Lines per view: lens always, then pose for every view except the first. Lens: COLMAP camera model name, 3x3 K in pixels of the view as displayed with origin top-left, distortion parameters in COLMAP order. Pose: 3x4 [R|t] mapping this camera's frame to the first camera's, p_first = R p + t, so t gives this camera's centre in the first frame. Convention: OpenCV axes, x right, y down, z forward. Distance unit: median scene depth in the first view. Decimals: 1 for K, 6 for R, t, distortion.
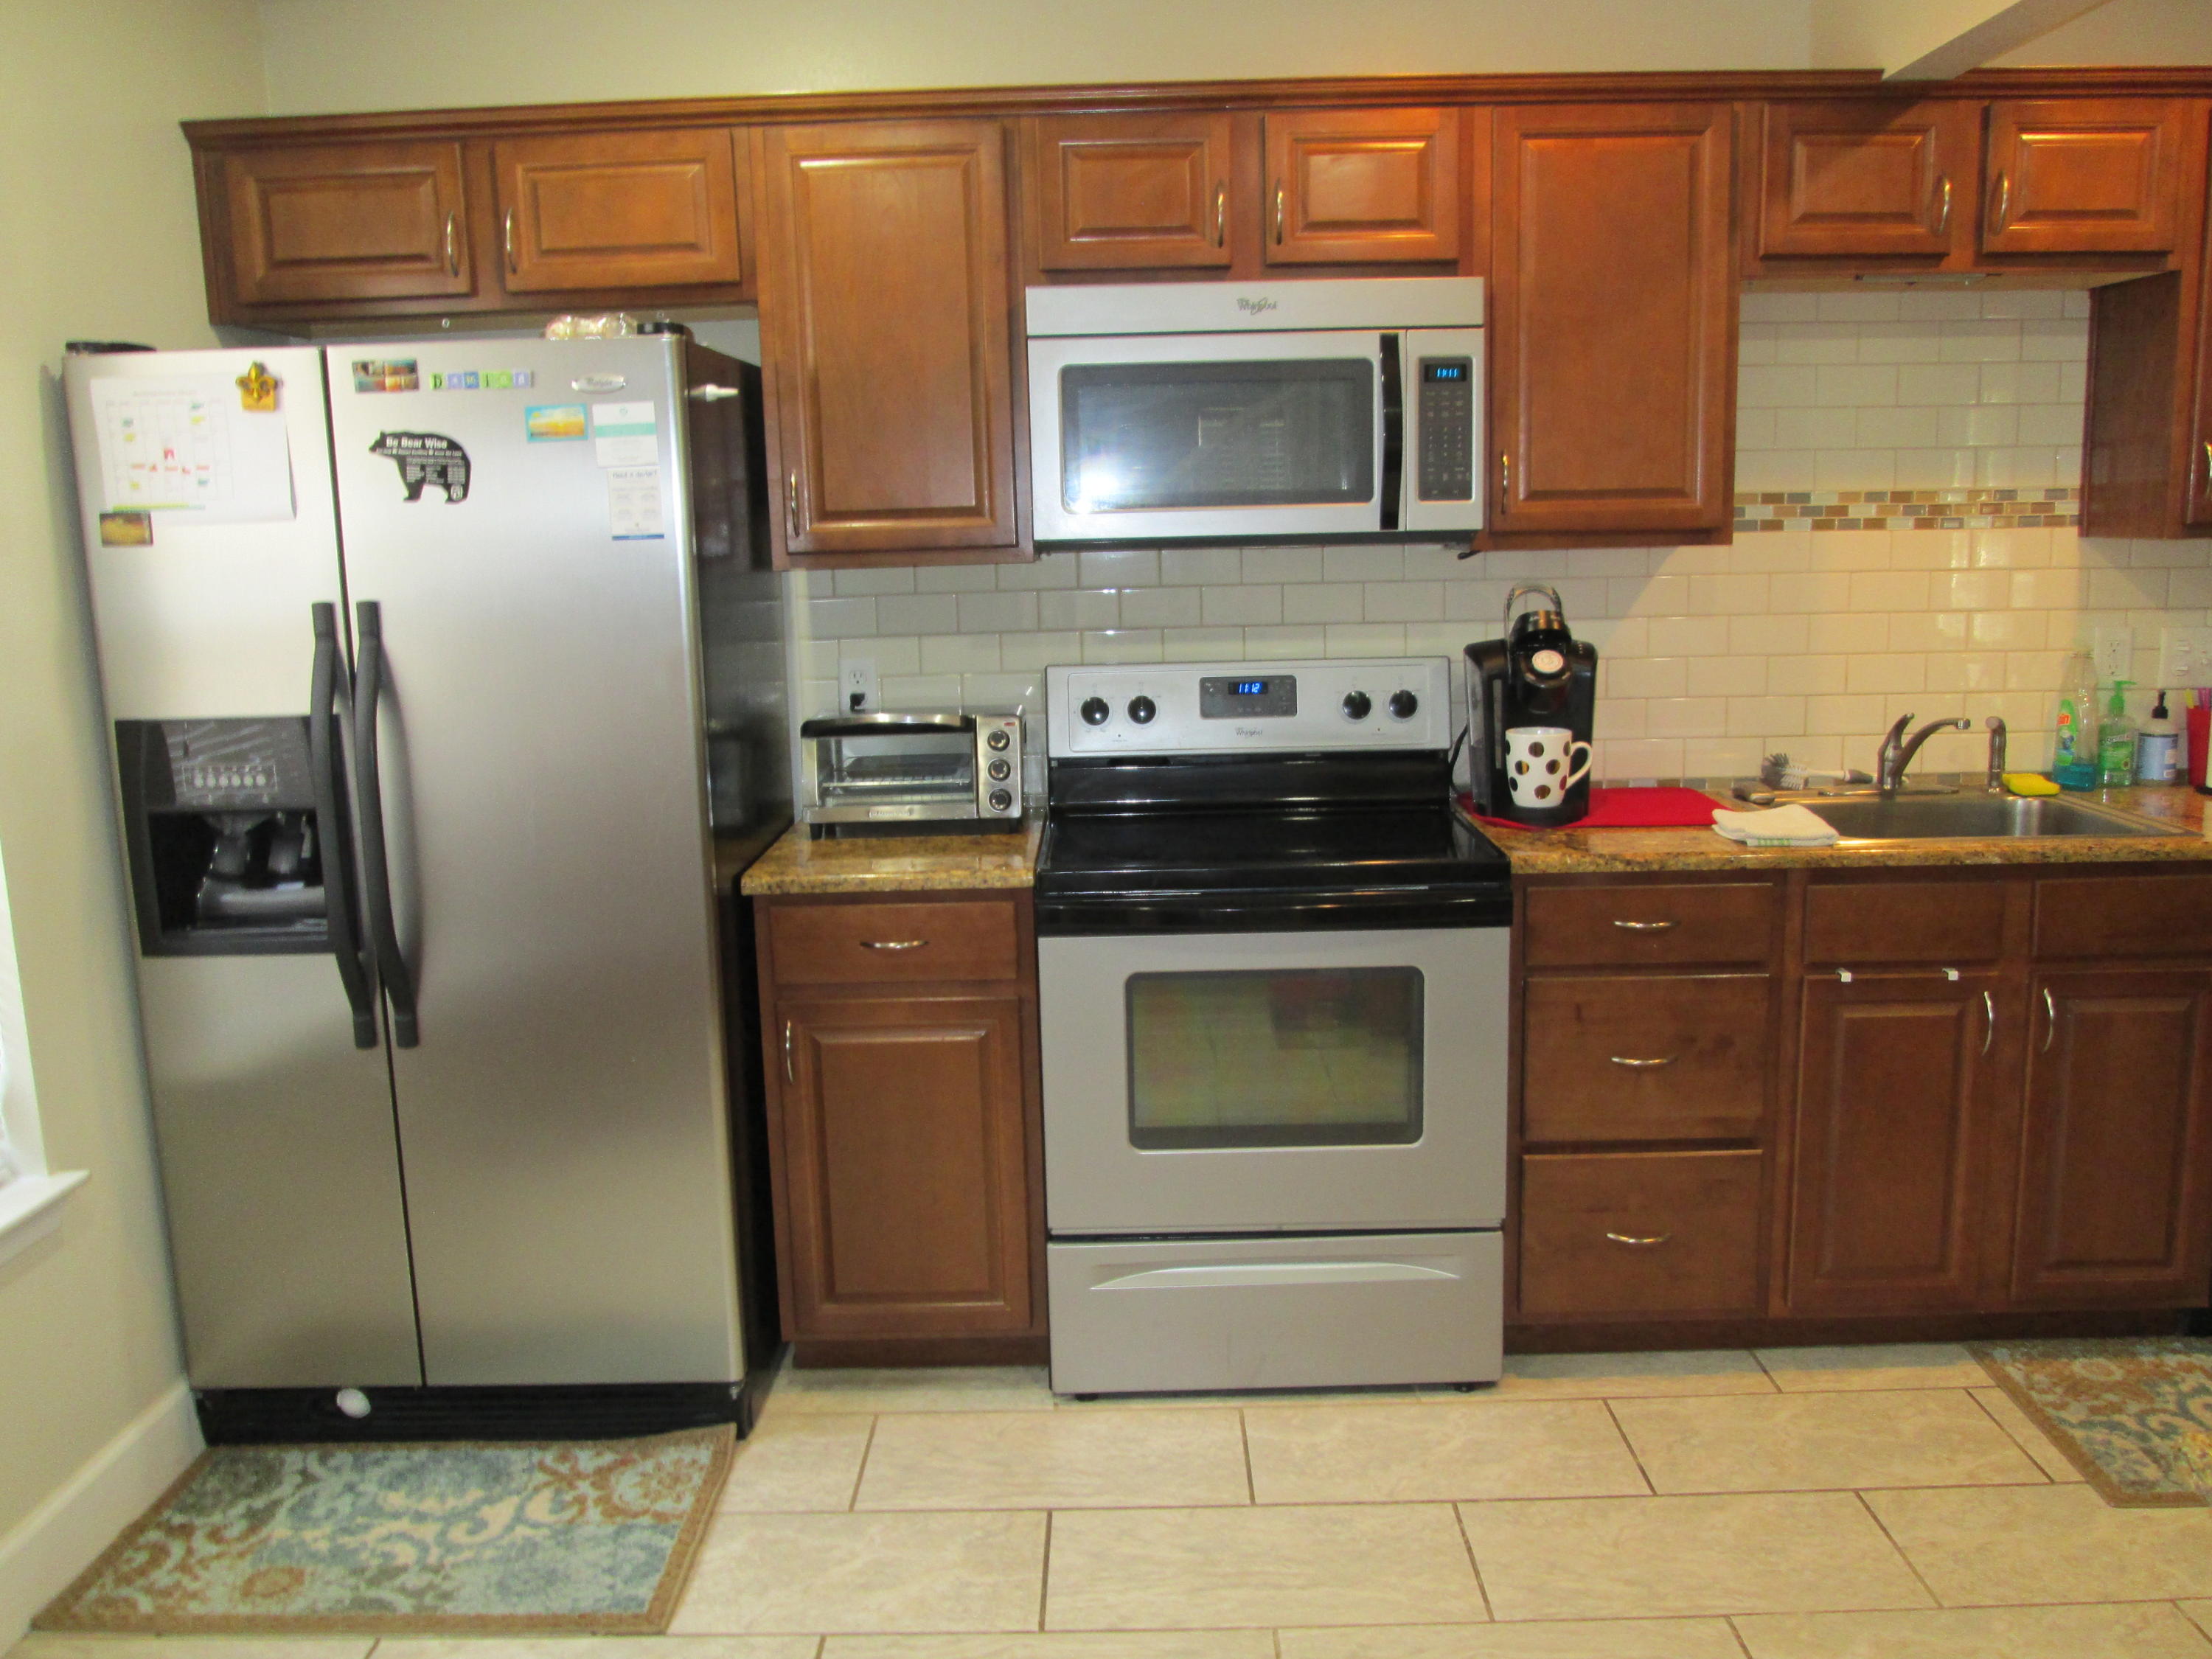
lens RADIAL K [[1837.4, 0, 1090.1], [0, 1837.4, 821.2], [0, 0, 1]] dist [-0.031224, -0.000726]
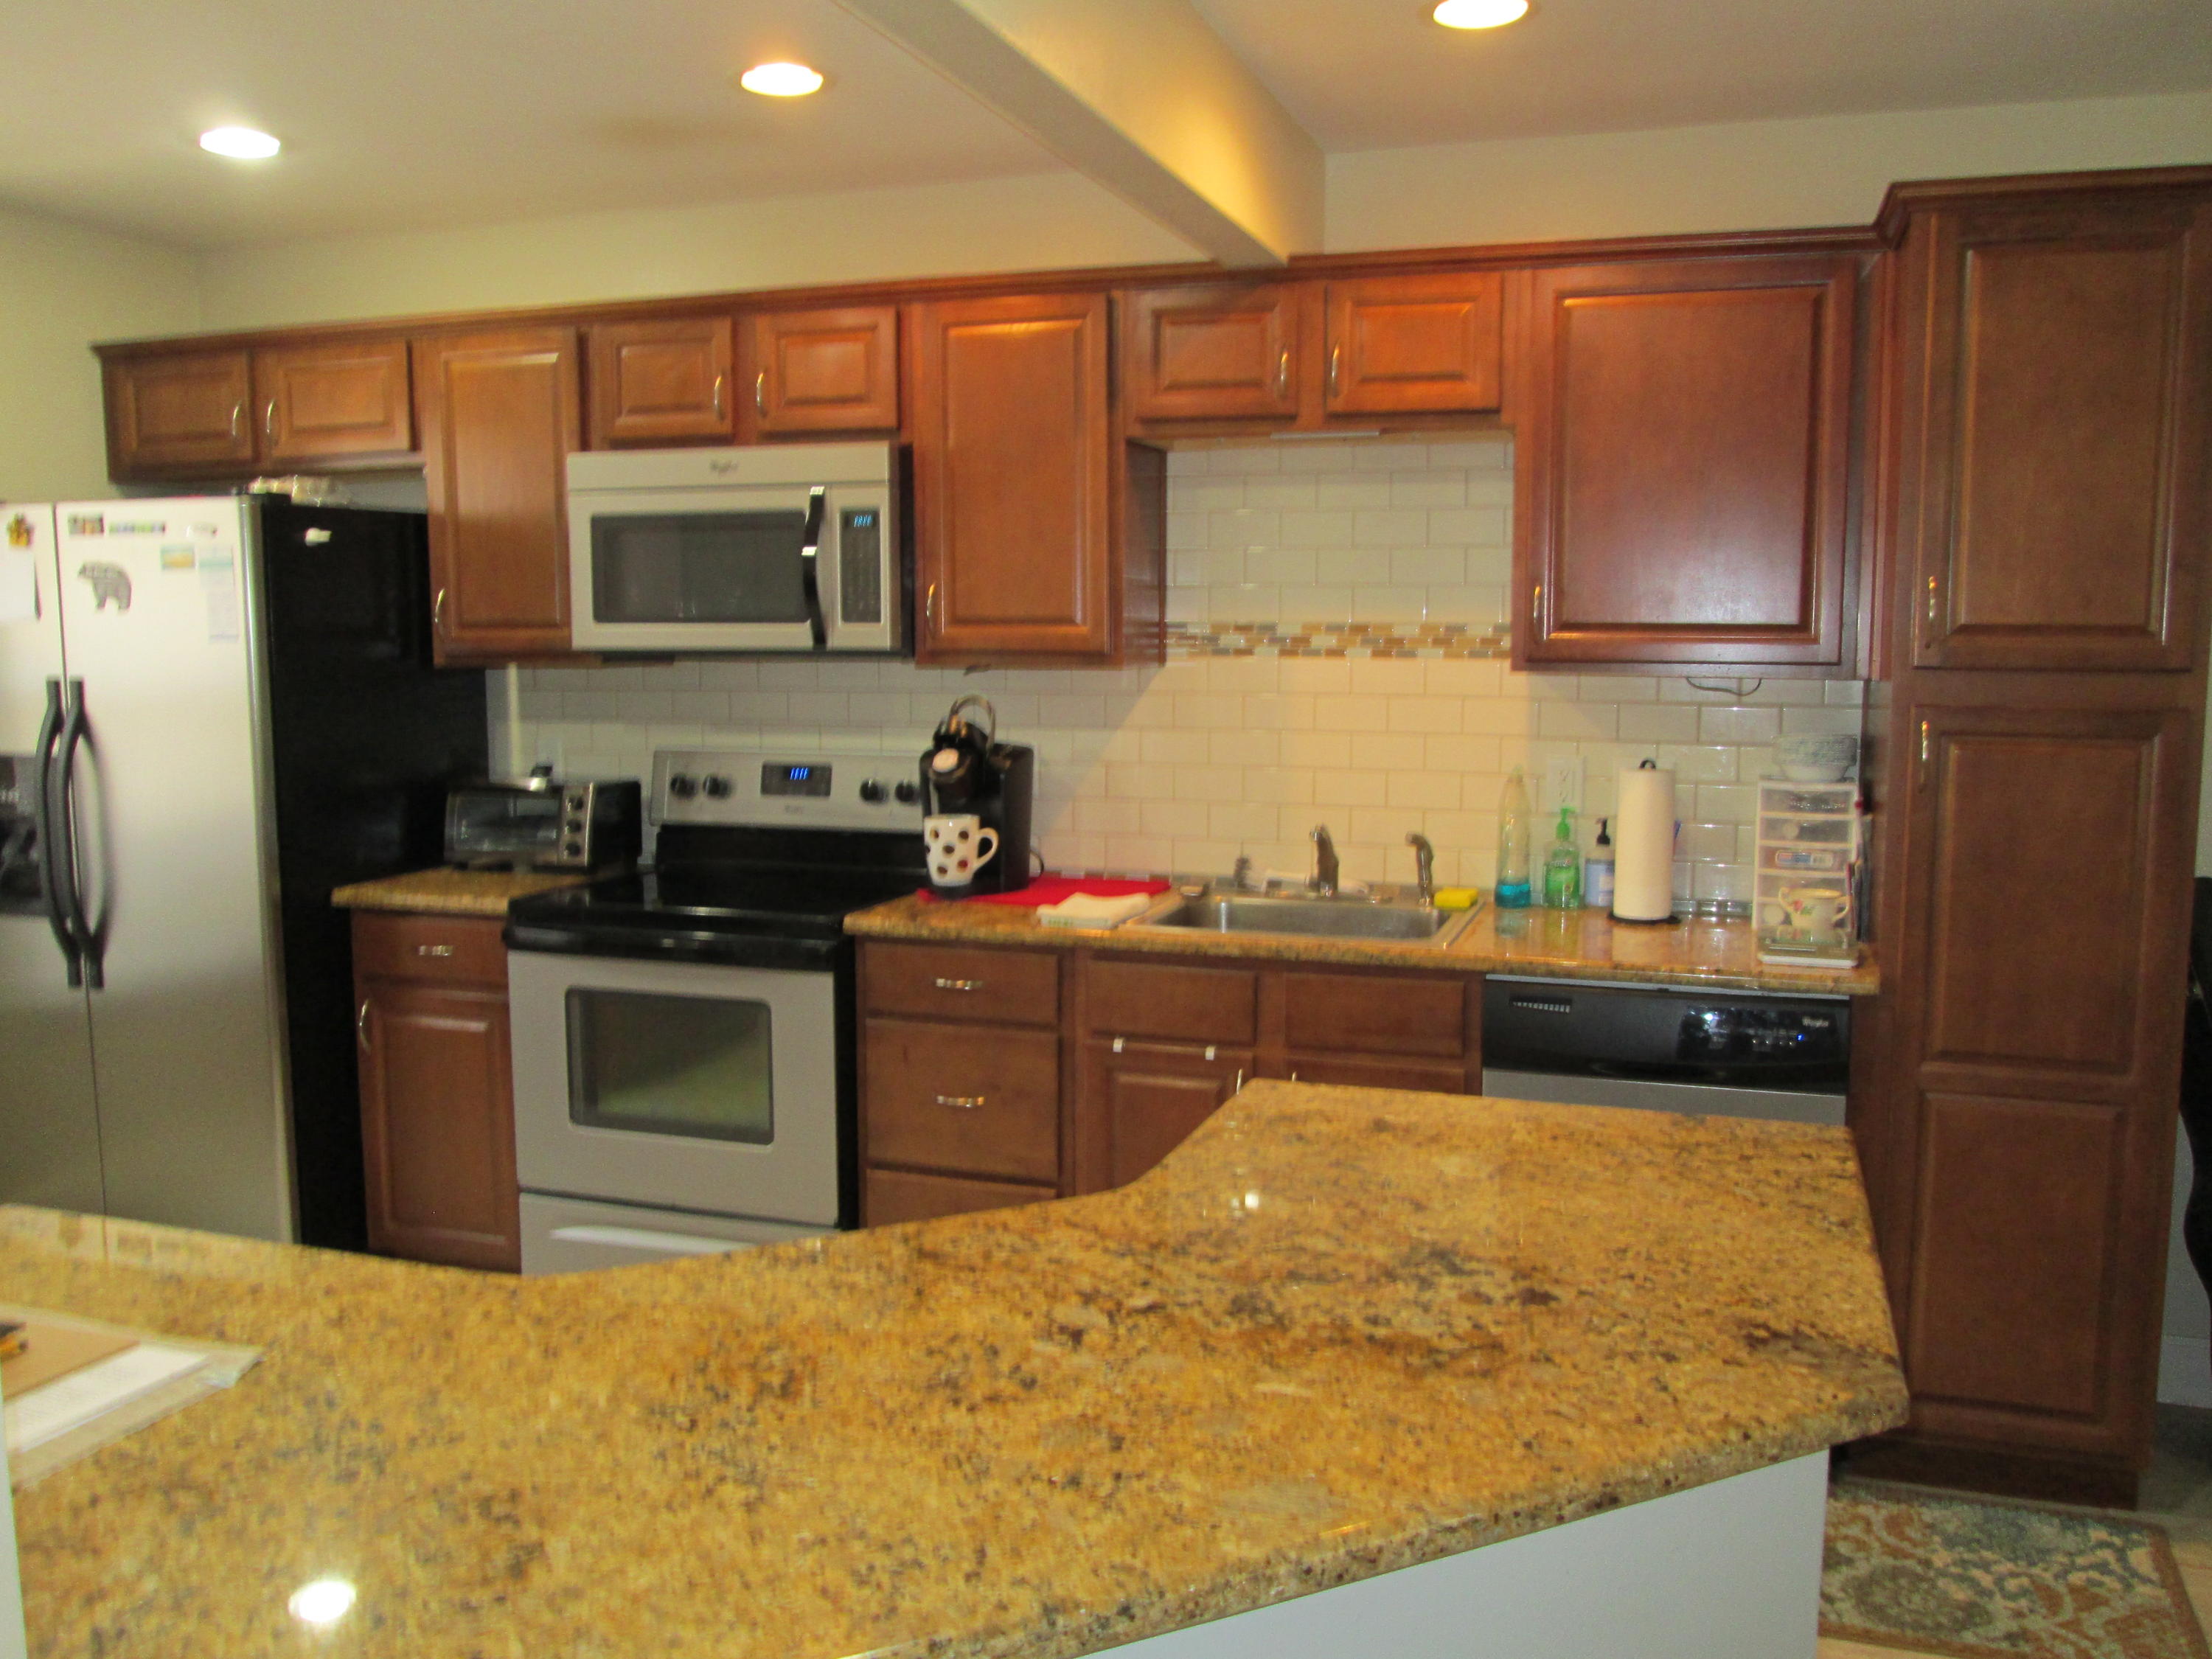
lens RADIAL K [[1837.4, 0, 1090.1], [0, 1837.4, 821.2], [0, 0, 1]] dist [-0.031224, -0.000726]
pose [[0.947523, 0.056845, -0.314592, 0.727882], [-0.074378, 0.996259, -0.044003, -0.002452], [0.310914, 0.065093, 0.948206, -0.099921]]
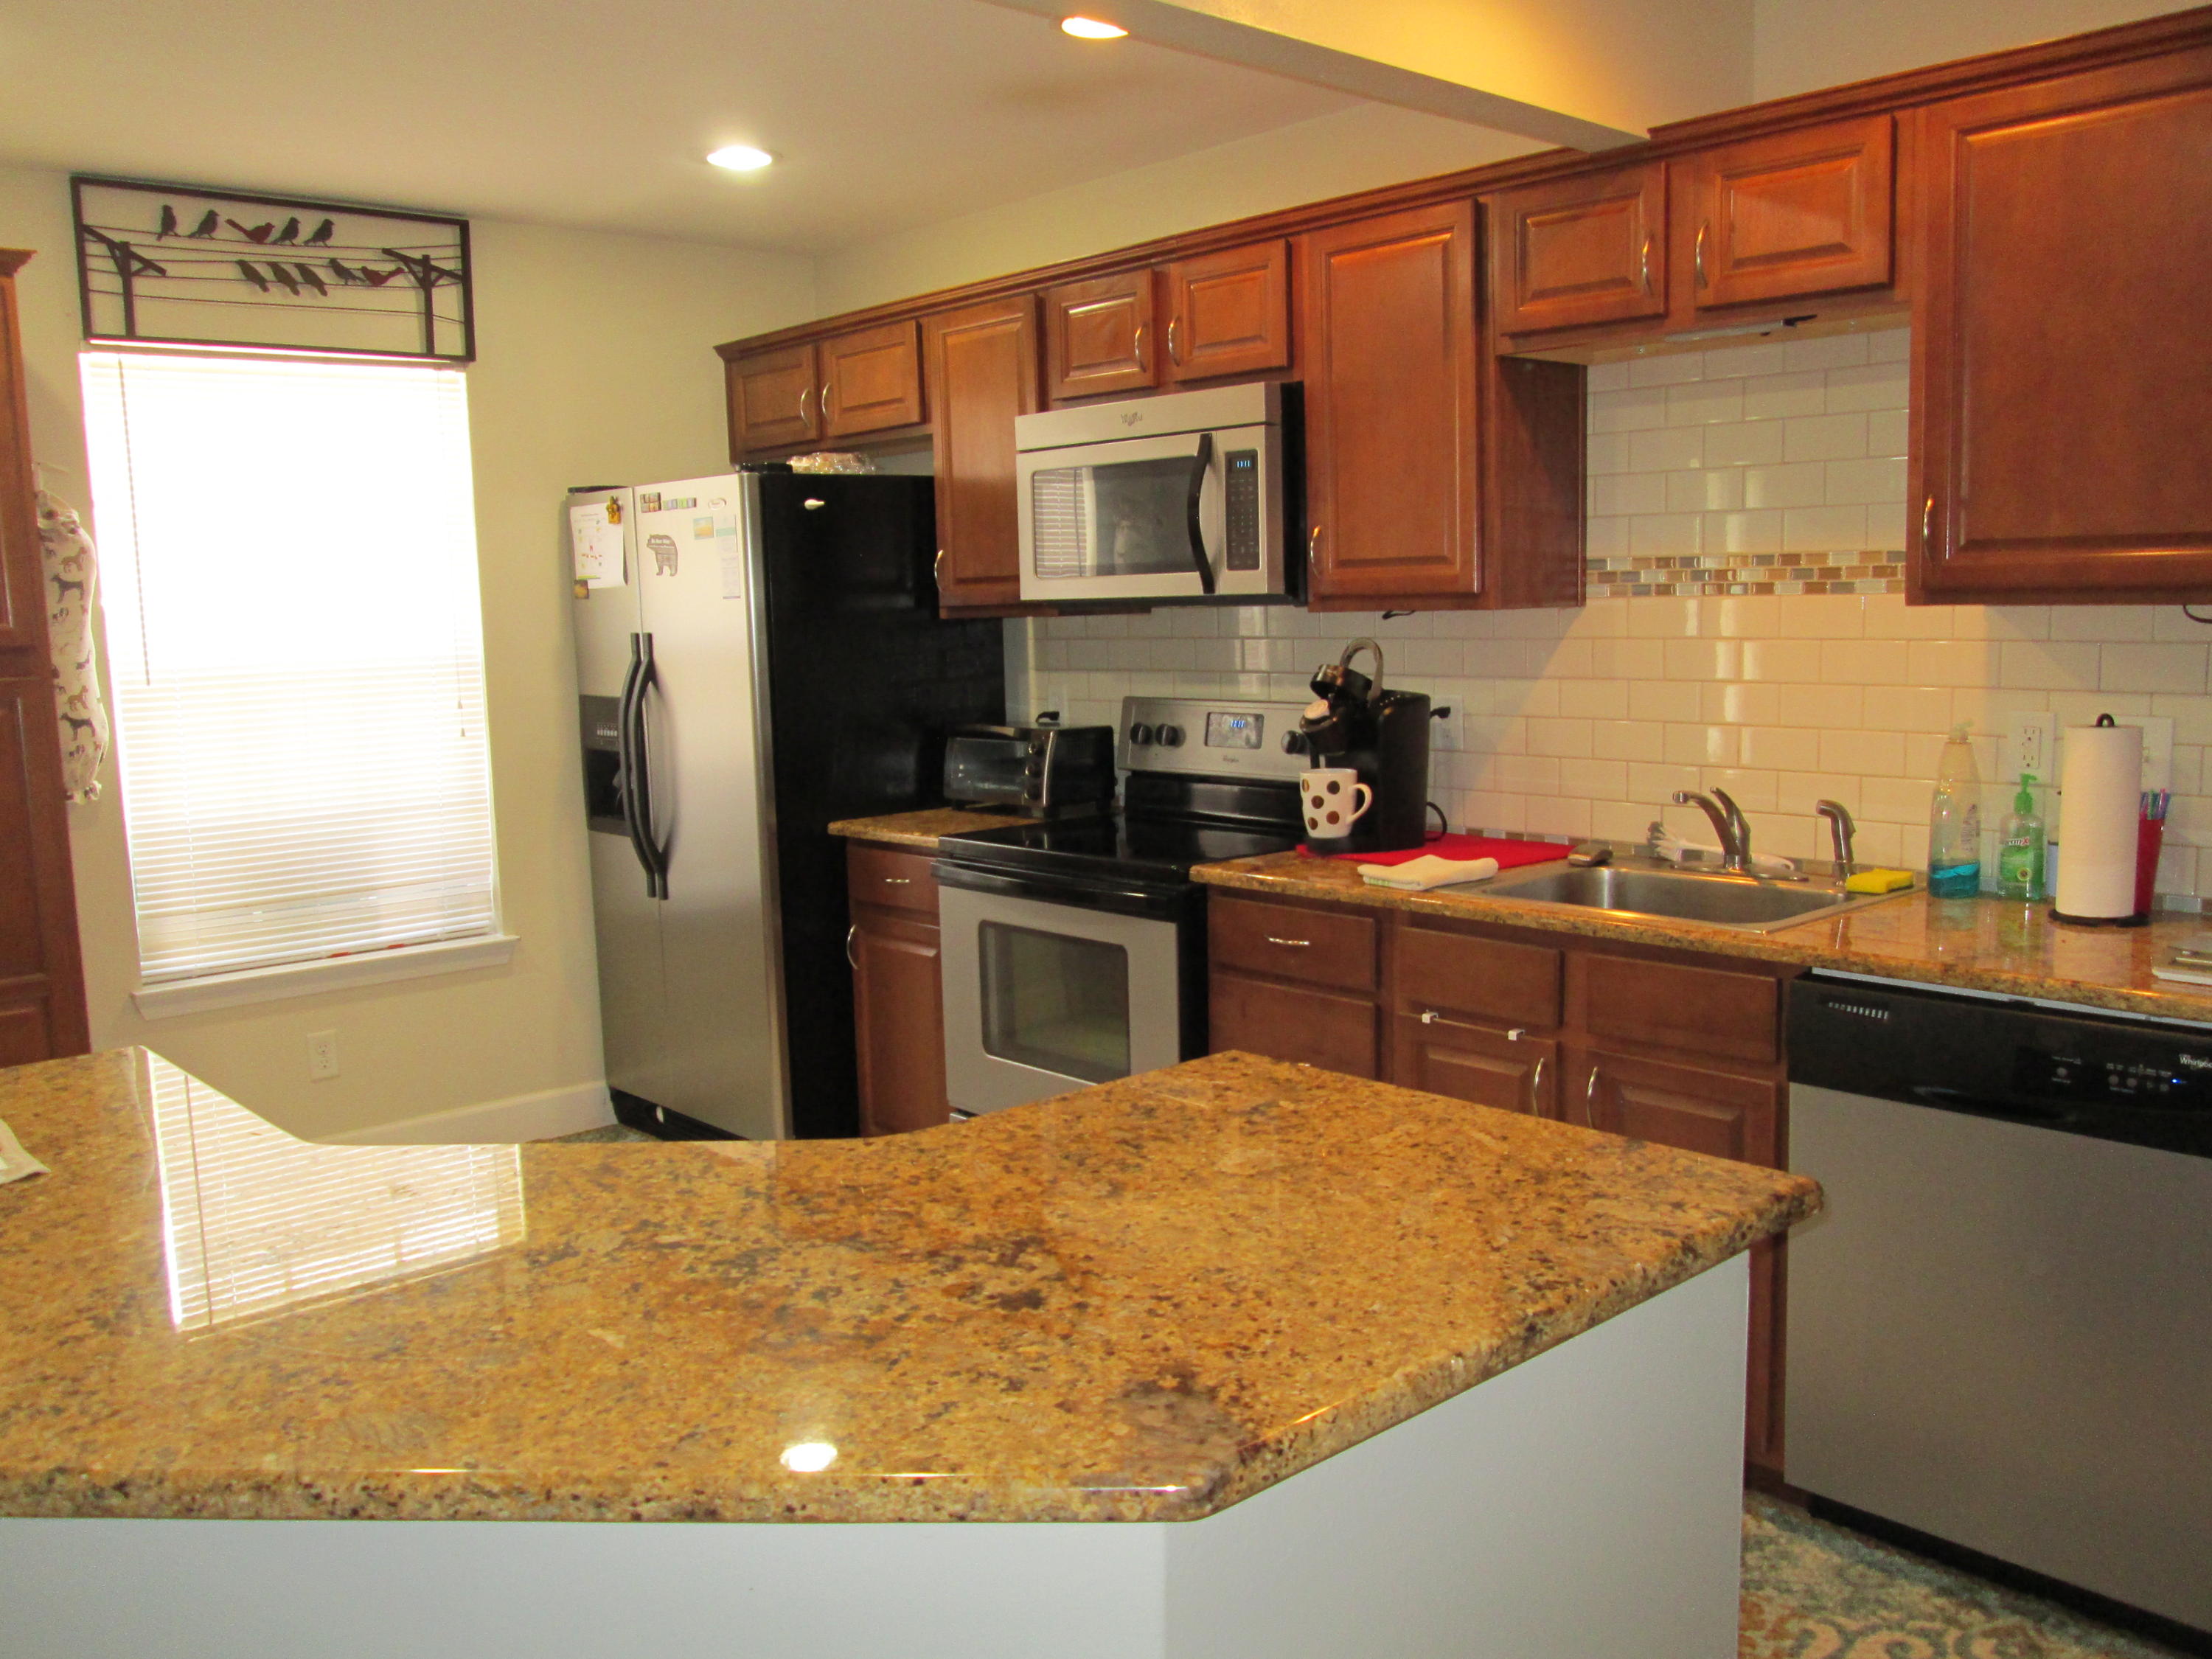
lens RADIAL K [[1834.3, 0, 1106.0], [0, 1834.3, 829.5], [0, 0, 1]] dist [-0.024198, -0.004789]
pose [[0.680443, 0.098245, -0.726185, 1.015068], [-0.113390, 0.993153, 0.028115, -0.030622], [0.723975, 0.063211, 0.686924, 0.126966]]
